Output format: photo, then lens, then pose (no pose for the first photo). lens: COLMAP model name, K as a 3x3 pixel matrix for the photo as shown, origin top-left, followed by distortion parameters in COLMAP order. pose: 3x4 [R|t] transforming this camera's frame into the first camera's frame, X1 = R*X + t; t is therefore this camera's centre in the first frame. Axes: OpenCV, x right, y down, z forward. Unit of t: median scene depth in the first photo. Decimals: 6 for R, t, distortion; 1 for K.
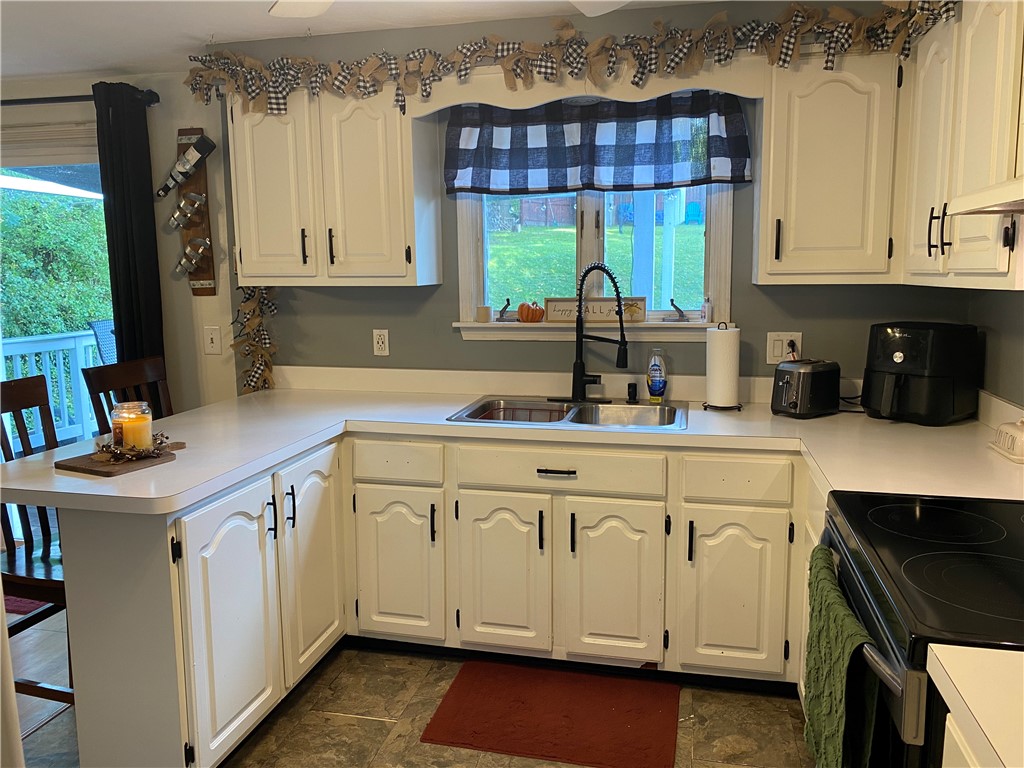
lens RADIAL K [[780.8, 0, 513.6], [0, 780.8, 381.5], [0, 0, 1]] dist [-0.006974, 0.000424]
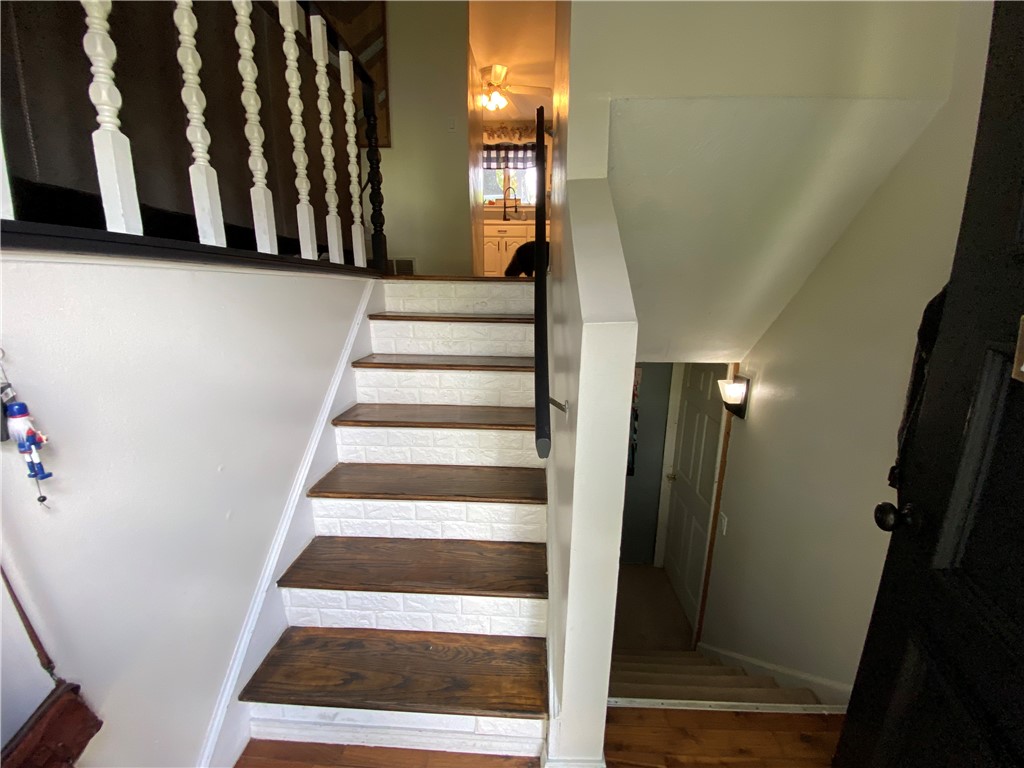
lens RADIAL K [[409.3, 0, 512.1], [0, 409.3, 380.8], [0, 0, 1]] dist [0.001315, -0.001069]
pose [[0.982982, -0.027096, 0.181690, -0.290705], [0.014407, 0.997387, 0.070800, 0.698817], [-0.183134, -0.066977, 0.980804, -1.147614]]
